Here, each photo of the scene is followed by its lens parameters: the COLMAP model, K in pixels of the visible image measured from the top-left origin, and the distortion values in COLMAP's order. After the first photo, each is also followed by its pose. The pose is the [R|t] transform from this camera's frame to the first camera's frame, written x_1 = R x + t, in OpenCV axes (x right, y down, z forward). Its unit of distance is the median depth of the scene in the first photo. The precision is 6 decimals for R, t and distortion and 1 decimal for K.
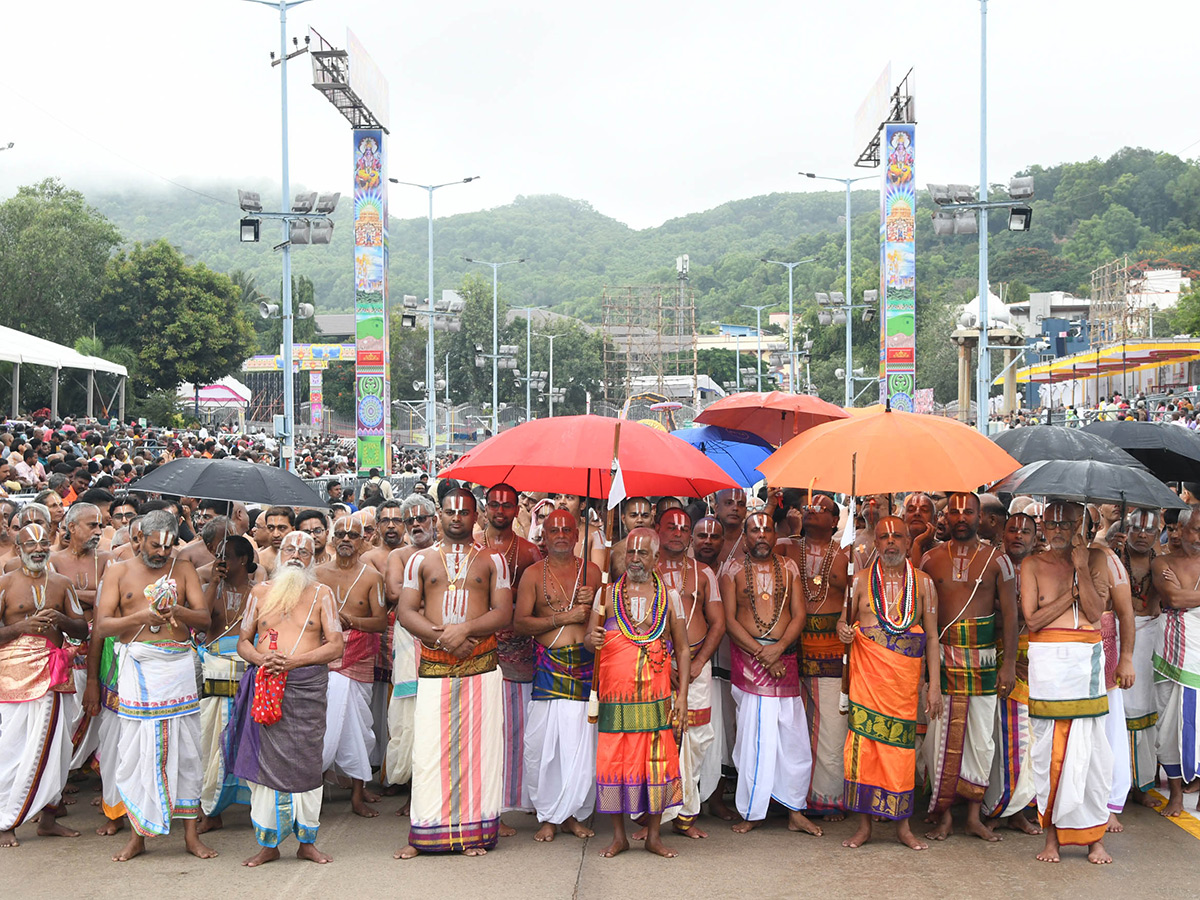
lens RADIAL K [[2158.0, 0, 566.8], [0, 2158.0, 484.7], [0, 0, 1]] dist [0.104635, 0.072874]
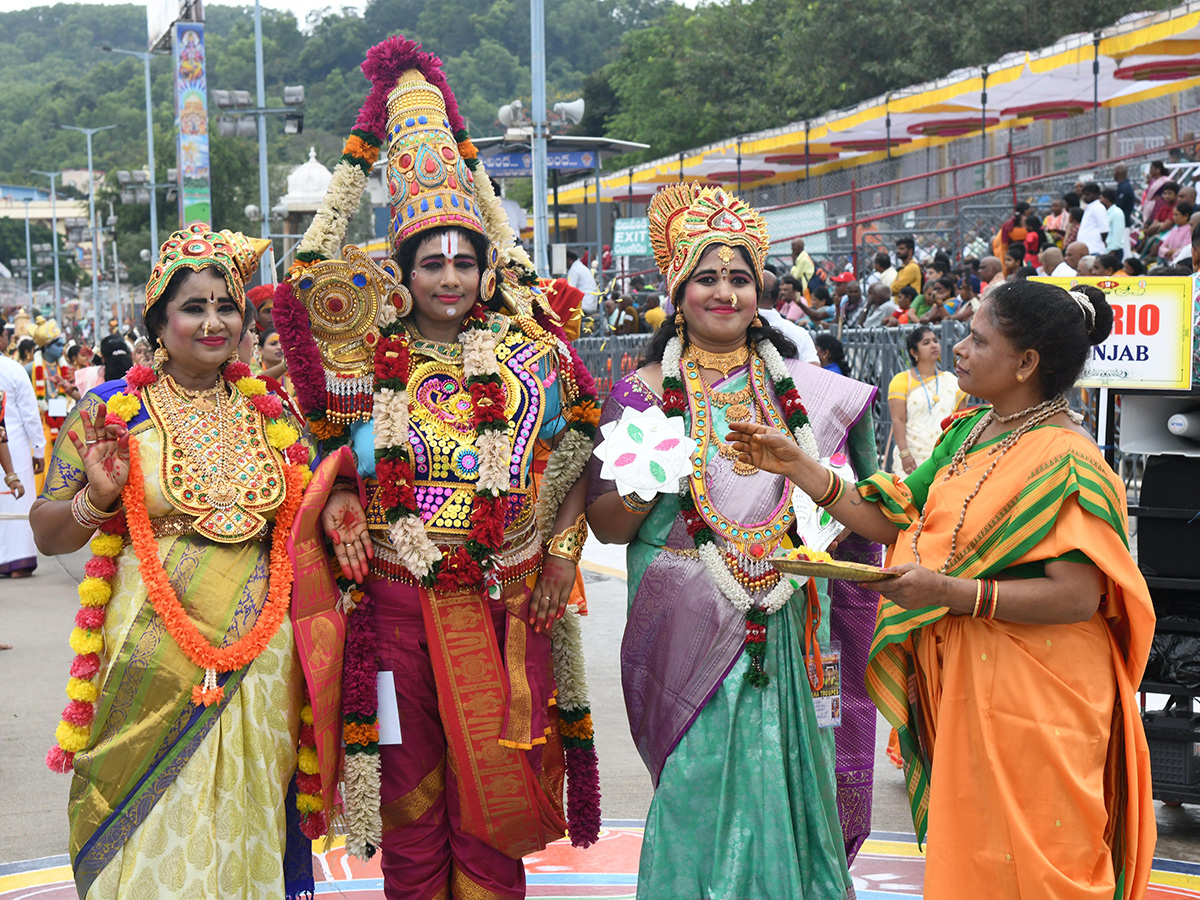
lens RADIAL K [[2790.8, 0, 567.0], [0, 2790.8, 451.0], [0, 0, 1]] dist [0.344697, 0.553035]
pose [[0.964024, -0.025236, 0.264614, -0.011420], [0.019592, 0.999521, 0.023949, 0.004044], [-0.265092, -0.017903, 0.964057, -0.109060]]
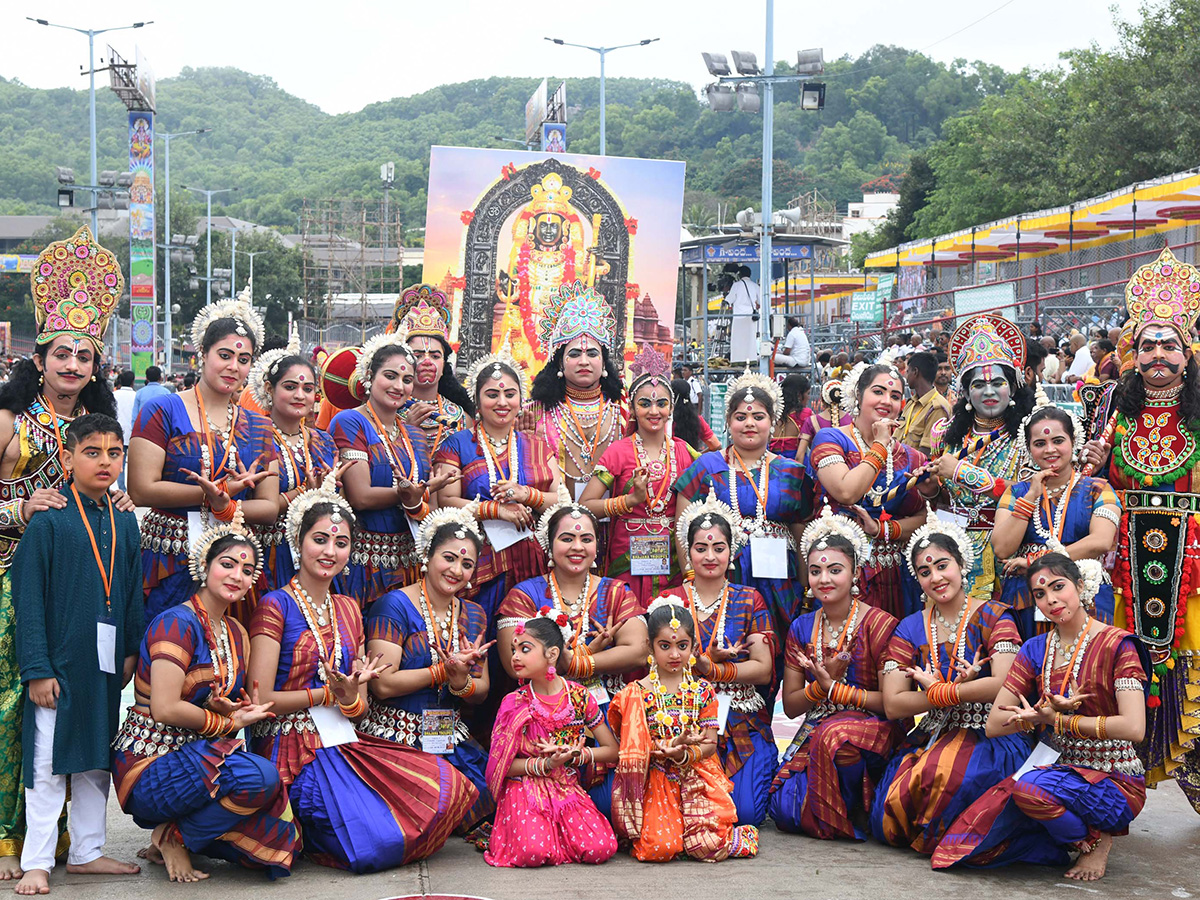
lens RADIAL K [[2518.6, 0, 640.5], [0, 2518.6, 399.8], [0, 0, 1]] dist [0.376240, 0.255787]
pose [[0.988090, 0.008968, 0.153616, -0.008779], [-0.007928, 0.999941, -0.007382, 0.004048], [-0.153673, 0.006076, 0.988103, -0.149533]]
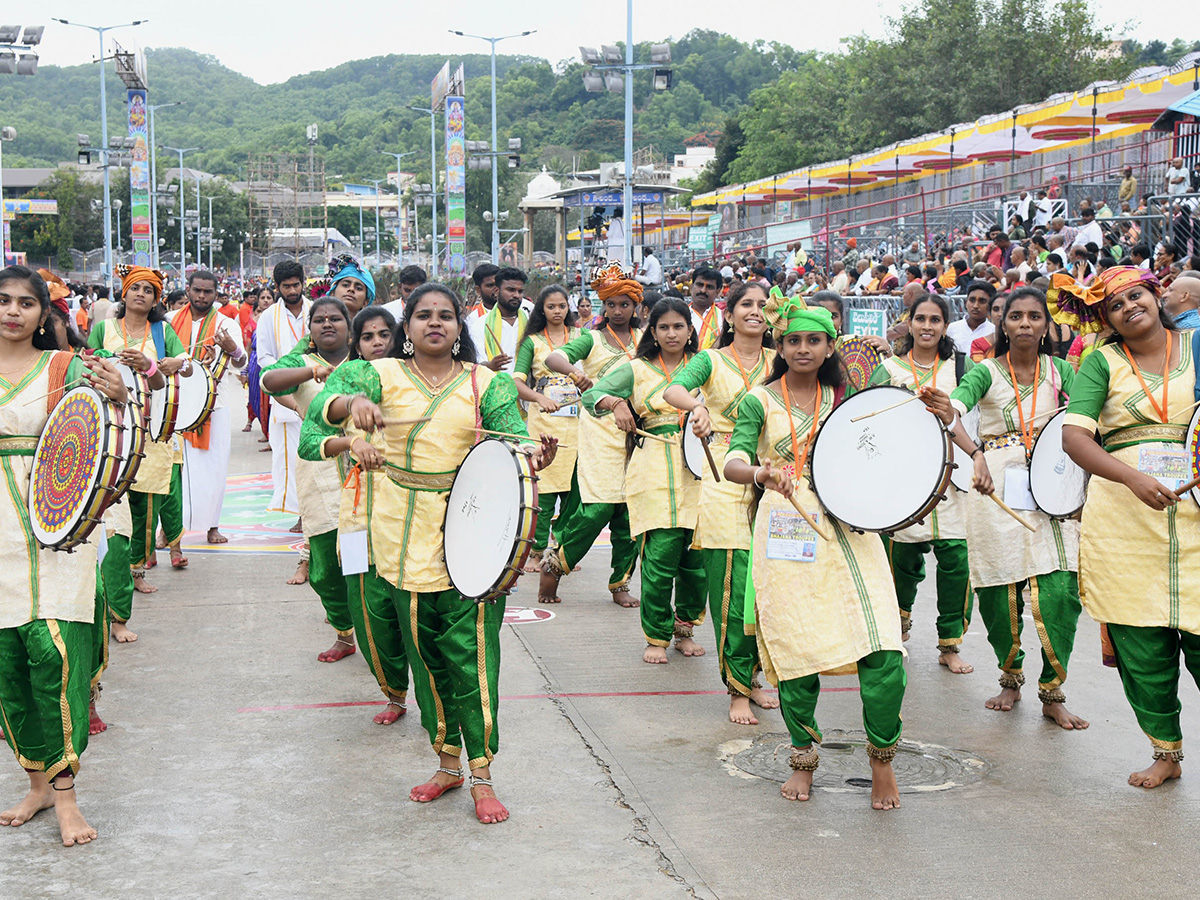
lens RADIAL K [[1972.6, 0, 562.7], [0, 1972.6, 452.7], [0, 0, 1]] dist [0.141460, 0.163225]
pose [[0.983713, -0.011332, 0.179389, -0.013379], [-0.000222, 0.997933, 0.064255, 0.004200], [-0.179746, -0.063249, 0.981678, -0.159947]]
